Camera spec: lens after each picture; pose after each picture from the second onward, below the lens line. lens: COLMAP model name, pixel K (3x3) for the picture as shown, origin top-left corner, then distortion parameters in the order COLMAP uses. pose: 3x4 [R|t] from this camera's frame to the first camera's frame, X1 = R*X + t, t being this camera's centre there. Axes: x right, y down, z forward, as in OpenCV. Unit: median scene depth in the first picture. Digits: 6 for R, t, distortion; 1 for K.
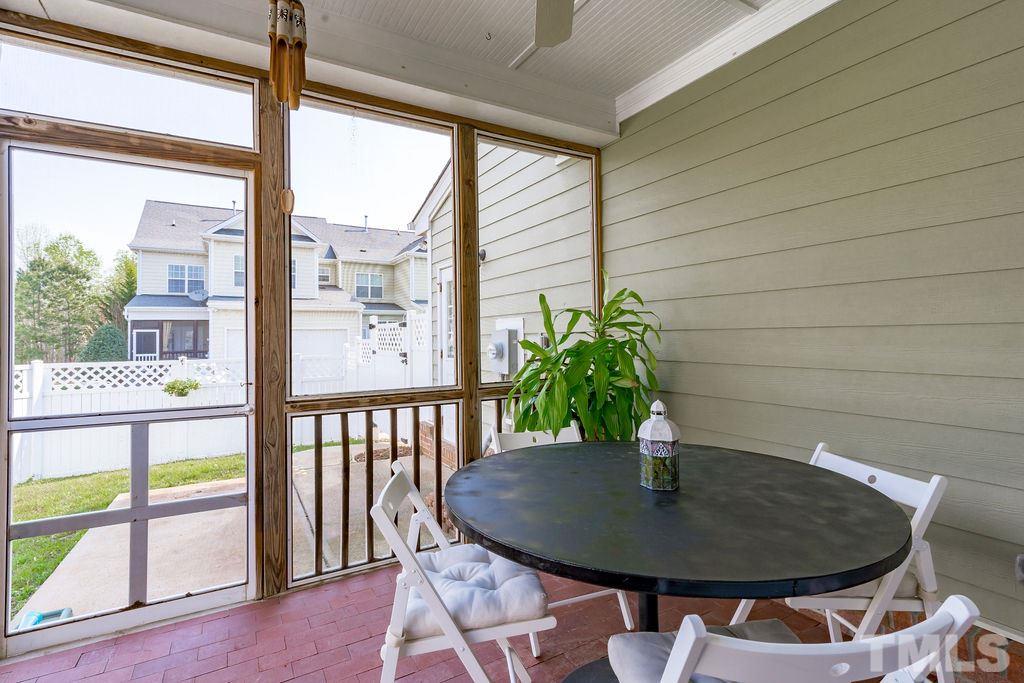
lens RADIAL K [[462.5, 0, 508.1], [0, 462.5, 333.9], [0, 0, 1]] dist [-0.002746, 0.000698]
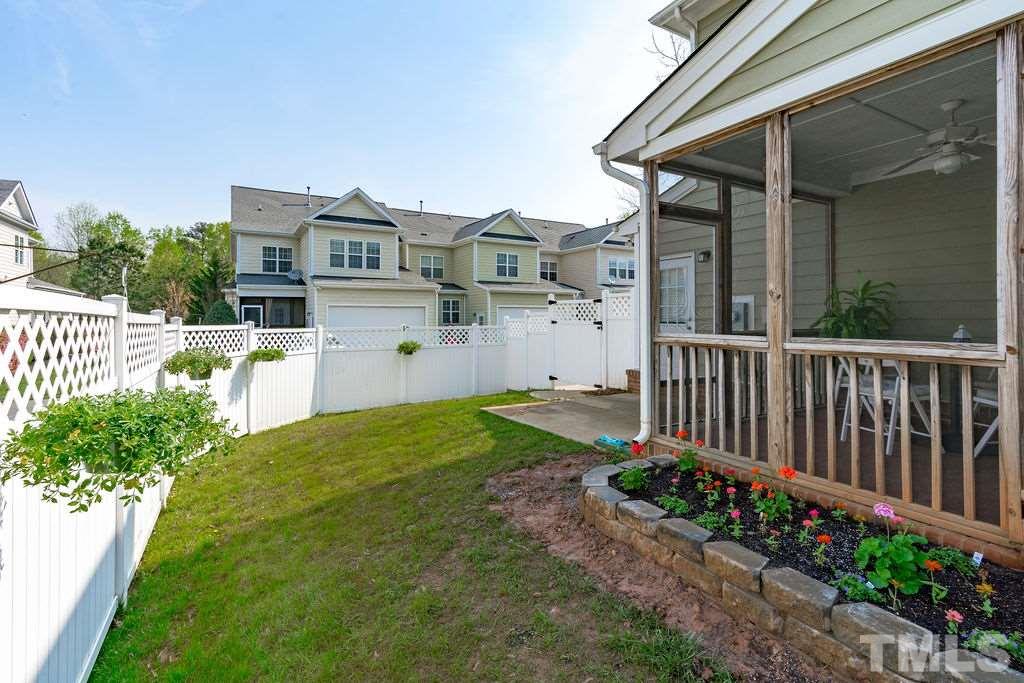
lens RADIAL K [[462.5, 0, 514.5], [0, 462.5, 320.8], [0, 0, 1]] dist [-0.002746, 0.000698]
pose [[0.999855, 0.008523, 0.014710, -0.164684], [-0.008712, 0.999880, 0.012839, 0.007865], [-0.014598, -0.012966, 0.999809, -0.116735]]
